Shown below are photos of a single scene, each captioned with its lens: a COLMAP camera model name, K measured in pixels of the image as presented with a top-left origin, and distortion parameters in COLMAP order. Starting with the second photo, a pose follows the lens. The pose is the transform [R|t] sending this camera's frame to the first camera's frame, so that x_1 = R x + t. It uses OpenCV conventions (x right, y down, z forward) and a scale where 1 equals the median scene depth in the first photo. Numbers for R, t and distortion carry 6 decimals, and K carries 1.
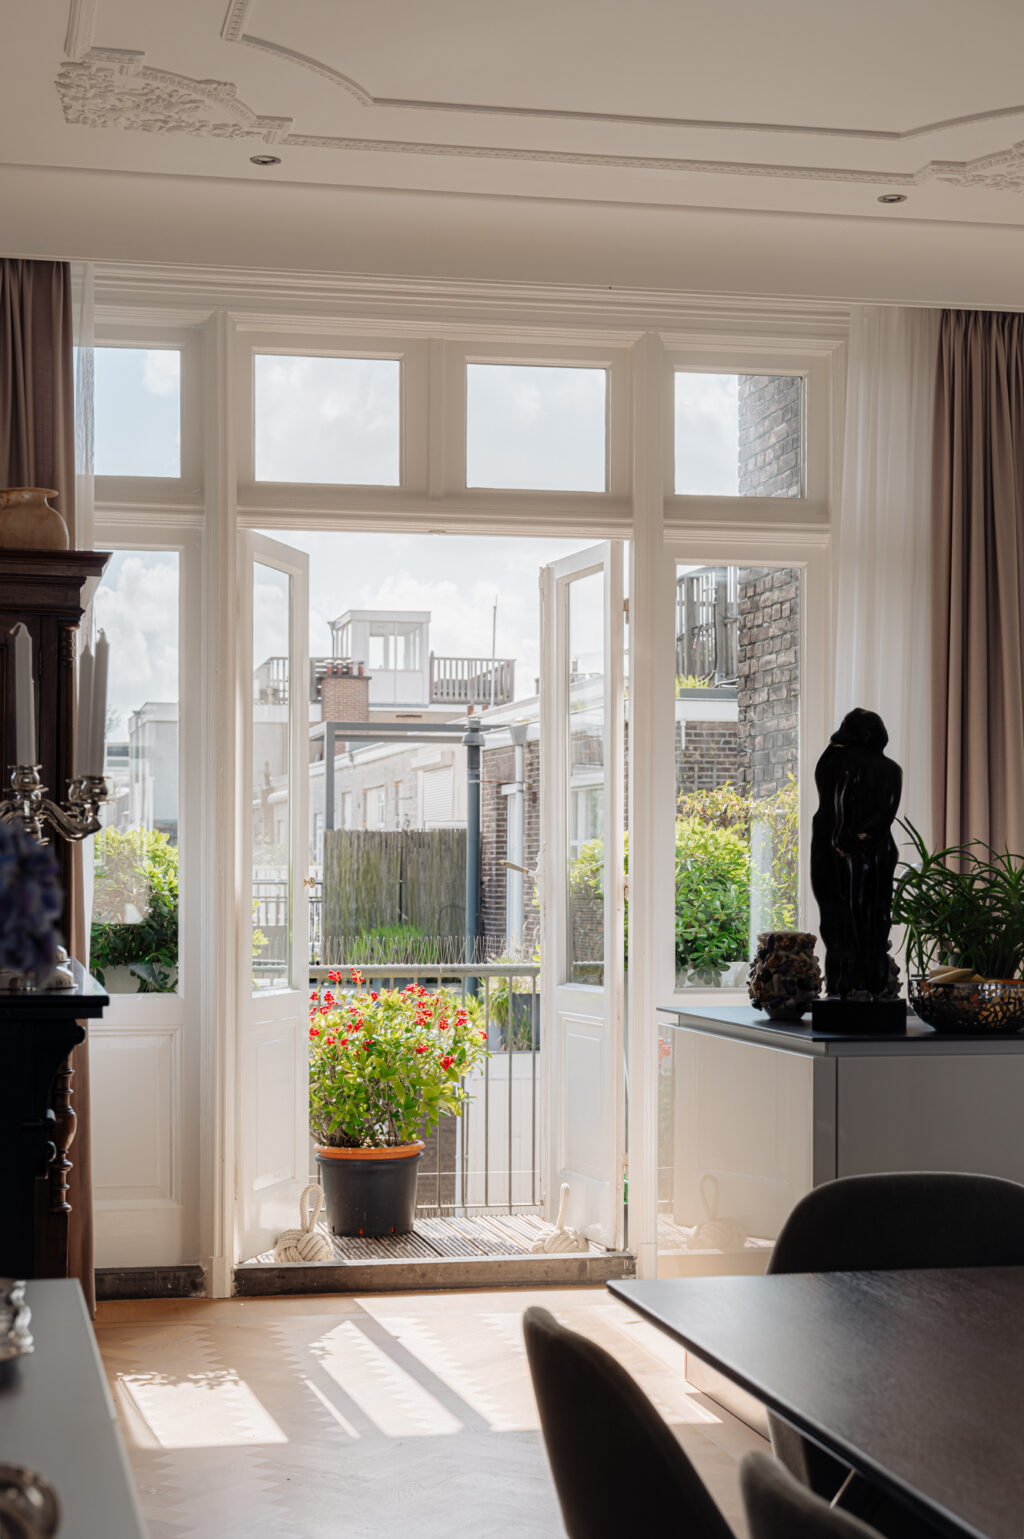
lens RADIAL K [[2592.7, 0, 512.1], [0, 2592.7, 771.3], [0, 0, 1]] dist [-0.381936, 0.000000]
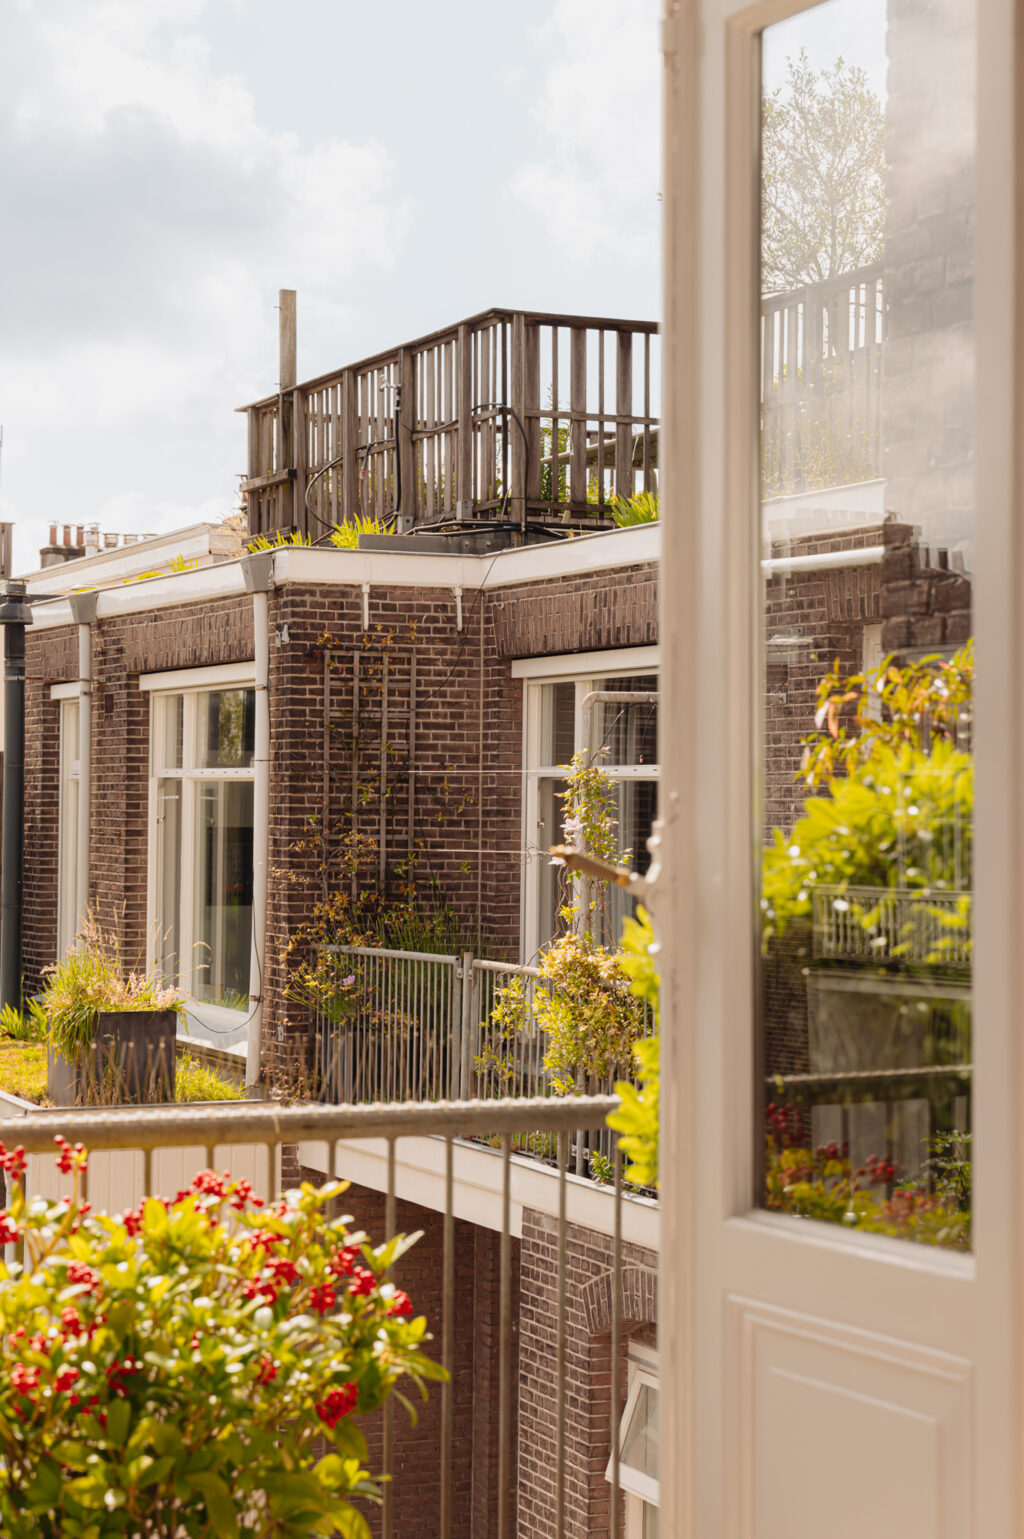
lens RADIAL K [[2922.6, 0, 513.3], [0, 2922.6, 762.7], [0, 0, 1]] dist [0.023395, 0.000000]
pose [[0.981190, 0.005830, 0.192959, -0.033759], [-0.010789, 0.999638, 0.024659, 0.005709], [-0.192745, -0.026277, 0.980897, 0.253260]]
